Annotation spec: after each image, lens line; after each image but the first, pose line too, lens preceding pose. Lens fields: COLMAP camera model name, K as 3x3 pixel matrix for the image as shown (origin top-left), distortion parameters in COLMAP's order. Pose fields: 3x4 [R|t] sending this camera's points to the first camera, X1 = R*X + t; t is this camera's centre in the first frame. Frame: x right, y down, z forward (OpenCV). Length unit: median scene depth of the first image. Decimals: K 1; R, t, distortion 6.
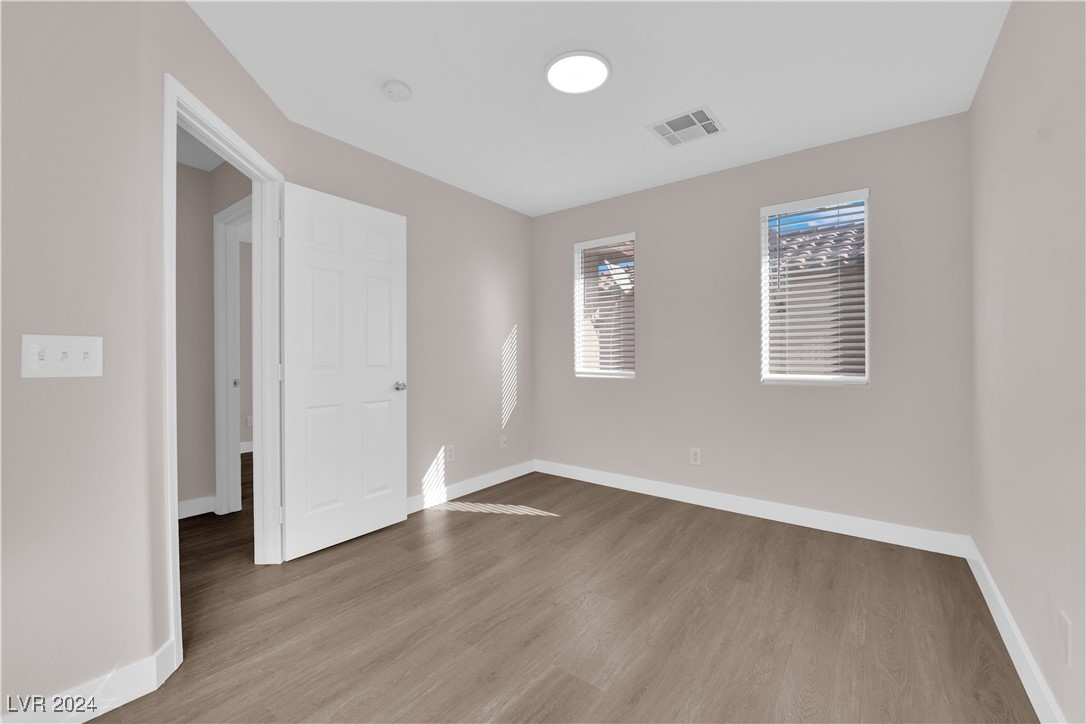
lens RADIAL K [[435.6, 0, 542.2], [0, 435.6, 359.0], [0, 0, 1]] dist [-0.002923, -0.008034]
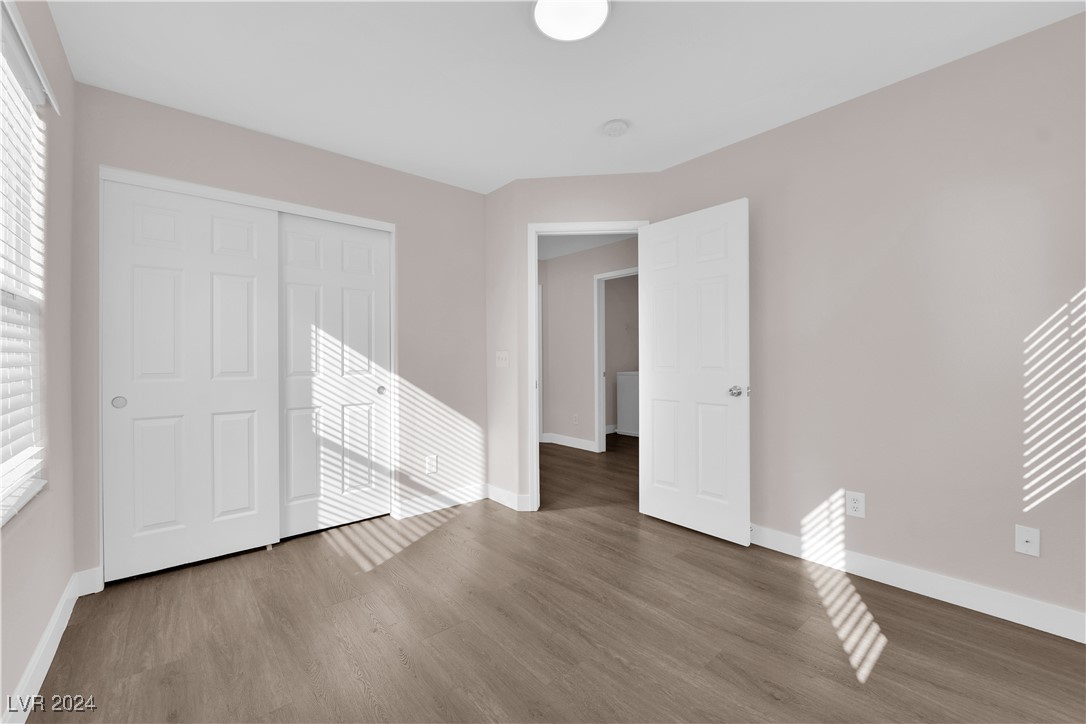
lens RADIAL K [[435.6, 0, 542.2], [0, 435.6, 359.0], [0, 0, 1]] dist [-0.002923, -0.008034]
pose [[-0.204870, 0.004595, -0.978778, 0.560762], [-0.001470, 0.999986, 0.005002, -0.007831], [0.978788, 0.002464, -0.204860, 0.706826]]
